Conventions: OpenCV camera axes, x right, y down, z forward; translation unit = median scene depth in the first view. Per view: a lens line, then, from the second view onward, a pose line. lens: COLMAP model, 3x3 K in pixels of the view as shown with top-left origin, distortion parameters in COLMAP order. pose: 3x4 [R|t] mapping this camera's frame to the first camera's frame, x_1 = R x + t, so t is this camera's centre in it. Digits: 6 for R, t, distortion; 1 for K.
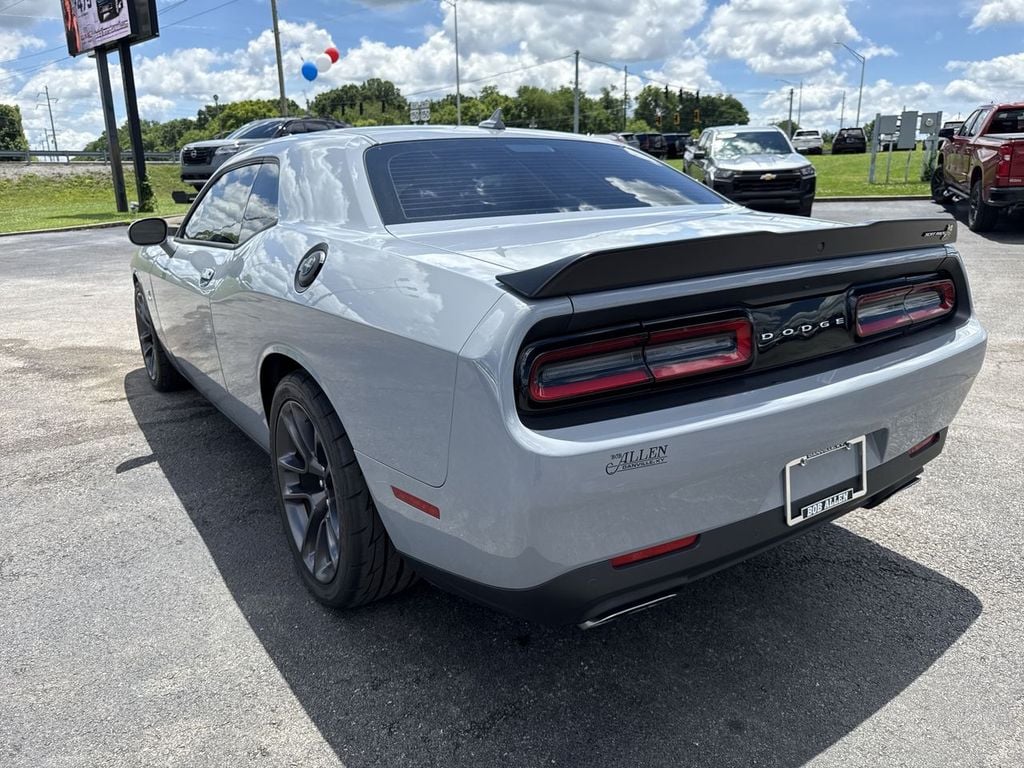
lens RADIAL K [[725.8, 0, 512.3], [0, 725.8, 390.2], [0, 0, 1]] dist [0.027846, -0.045329]
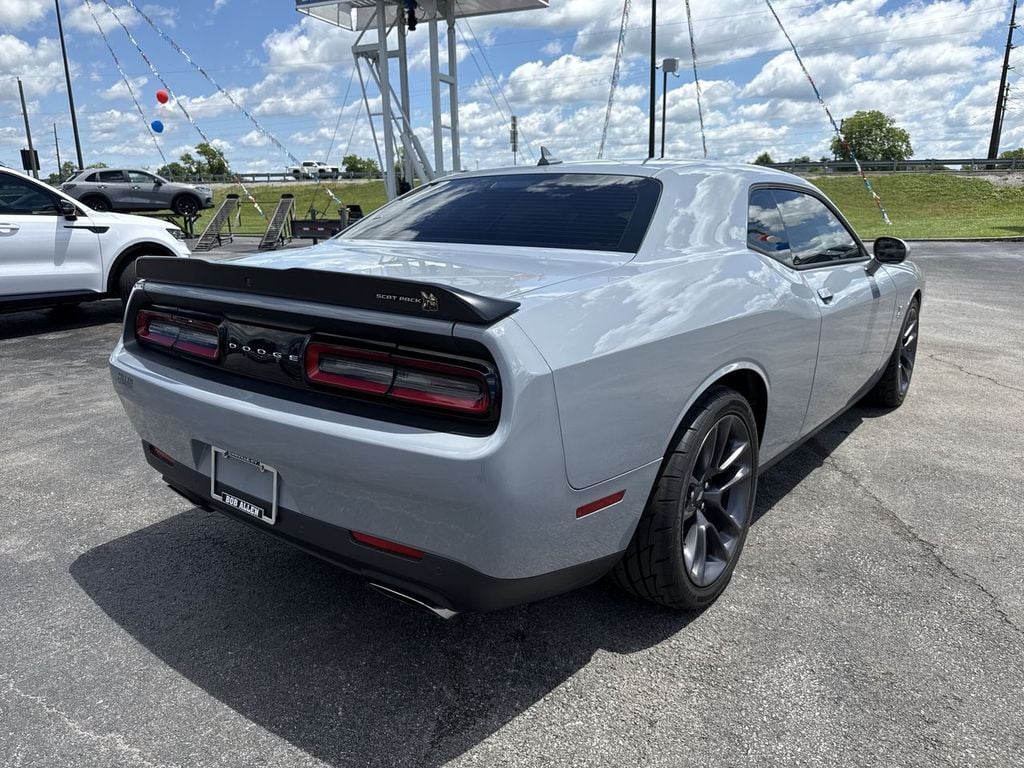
lens RADIAL K [[725.8, 0, 509.1], [0, 725.8, 390.3], [0, 0, 1]] dist [0.027846, -0.045329]
pose [[0.309115, 0.257125, -0.915606, 1.210961], [-0.264124, 0.948094, 0.177078, -0.255728], [0.913612, 0.187096, 0.360983, 0.721691]]
